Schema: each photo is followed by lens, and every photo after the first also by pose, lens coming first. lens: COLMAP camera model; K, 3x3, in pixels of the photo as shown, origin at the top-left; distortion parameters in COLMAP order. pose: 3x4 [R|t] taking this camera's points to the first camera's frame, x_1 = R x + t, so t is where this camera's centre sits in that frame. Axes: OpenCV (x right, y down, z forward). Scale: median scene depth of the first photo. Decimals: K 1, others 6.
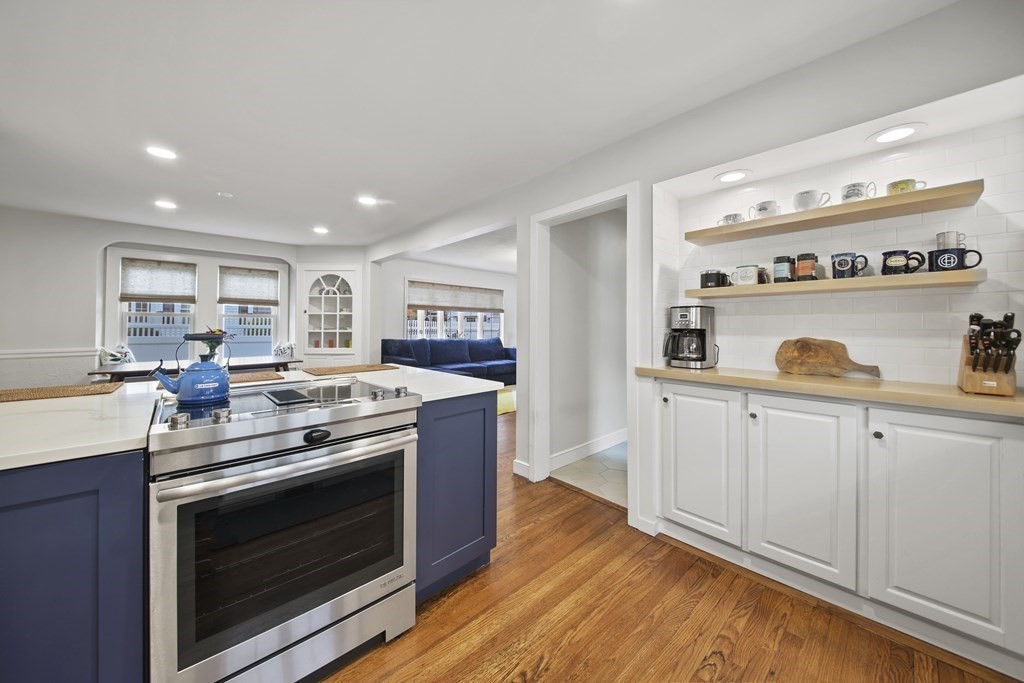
lens RADIAL K [[361.0, 0, 516.2], [0, 361.0, 323.7], [0, 0, 1]] dist [0.000073, -0.000066]
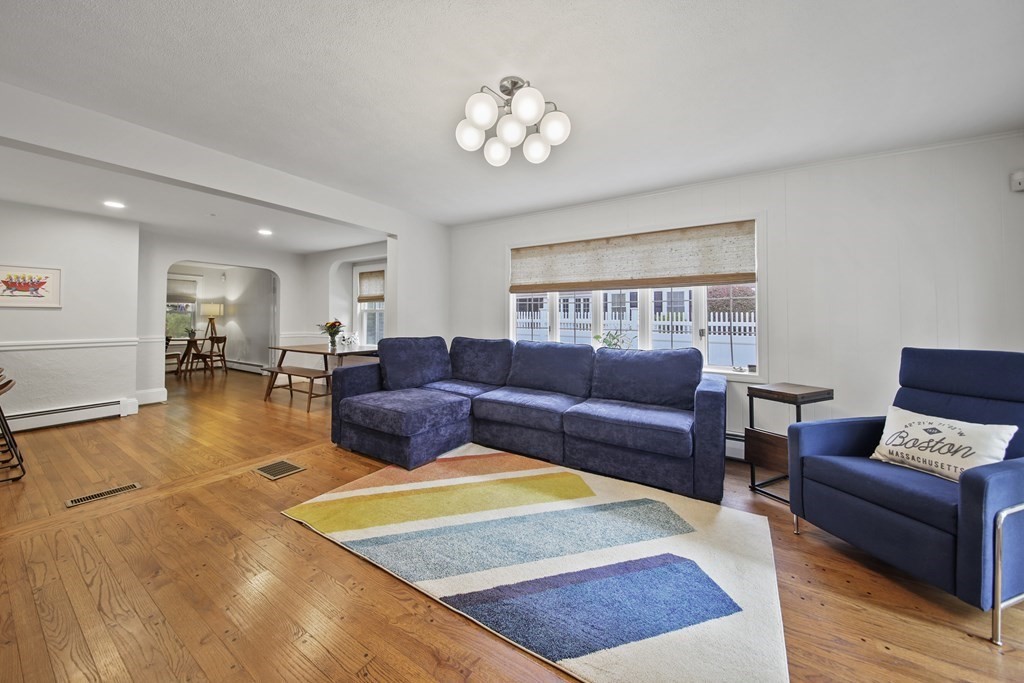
lens RADIAL K [[369.7, 0, 491.8], [0, 369.7, 313.5], [0, 0, 1]] dist [-0.000742, -0.000261]
pose [[0.217096, -0.022750, -0.975885, 0.467336], [-0.000283, 0.999727, -0.023368, 0.015826], [0.976150, 0.005349, 0.217031, 1.167203]]
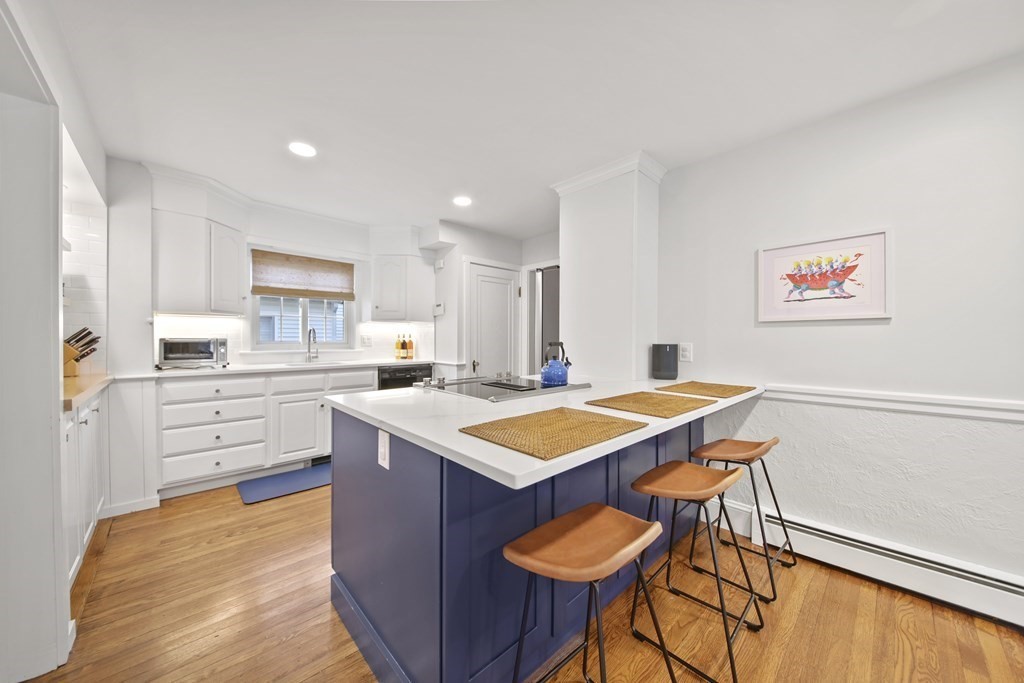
lens RADIAL K [[357.4, 0, 512.0], [0, 357.4, 341.5], [0, 0, 1]] dist [-0.000133, -0.000169]
pose [[-0.999993, -0.003360, -0.001525, -0.201554], [-0.003371, 0.999968, 0.007263, 0.005734], [0.001501, 0.007268, -0.999972, 0.742078]]
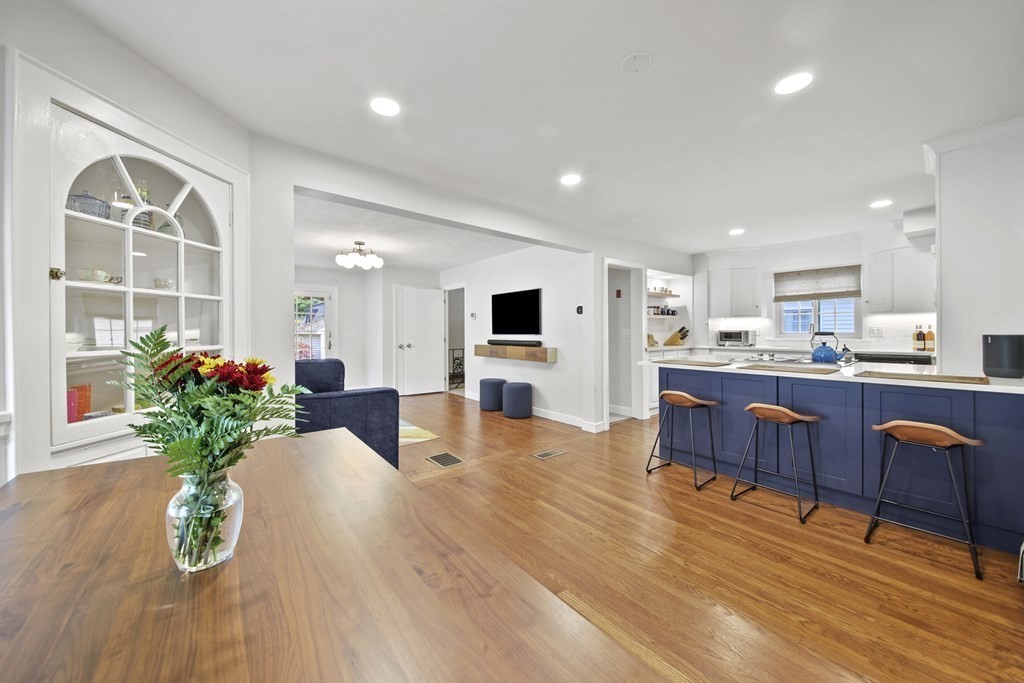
lens RADIAL K [[368.2, 0, 509.6], [0, 368.2, 333.3], [0, 0, 1]] dist [-0.000854, -0.000176]
pose [[0.058481, -0.006417, 0.998268, -0.921799], [0.004407, 0.999971, 0.006170, 0.005540], [-0.998279, 0.004038, 0.058508, 0.790036]]
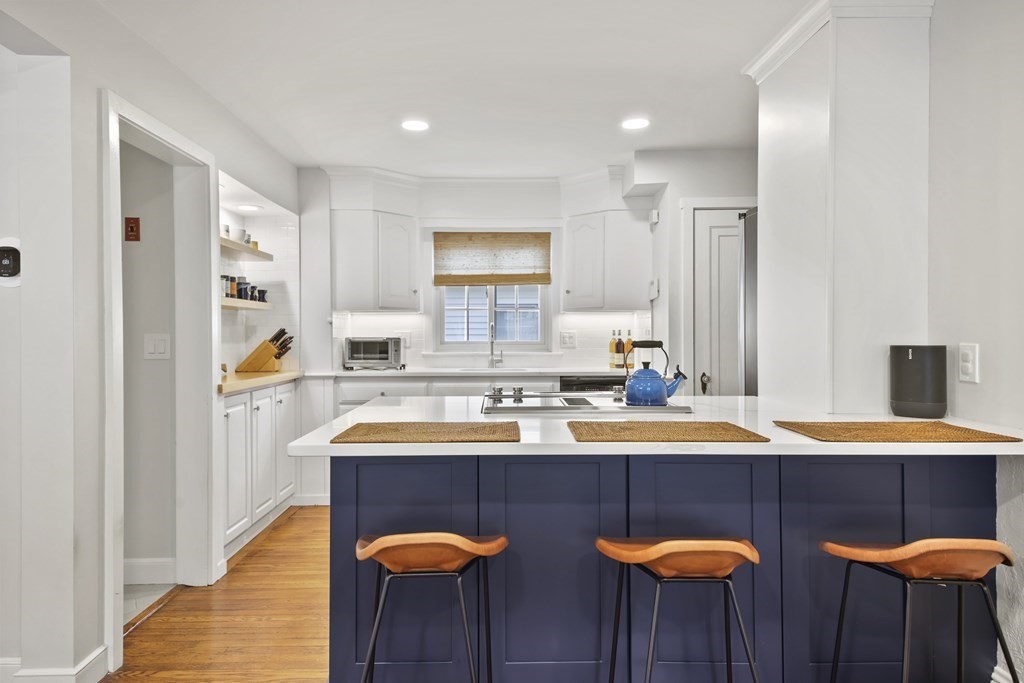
lens RADIAL K [[660.4, 0, 497.4], [0, 660.4, 337.9], [0, 0, 1]] dist [0.105922, -0.000008]
pose [[-0.731883, 0.000943, 0.681430, -0.544660], [0.002641, 0.999995, 0.001452, 0.006064], [-0.681425, 0.002863, -0.731882, 0.777400]]
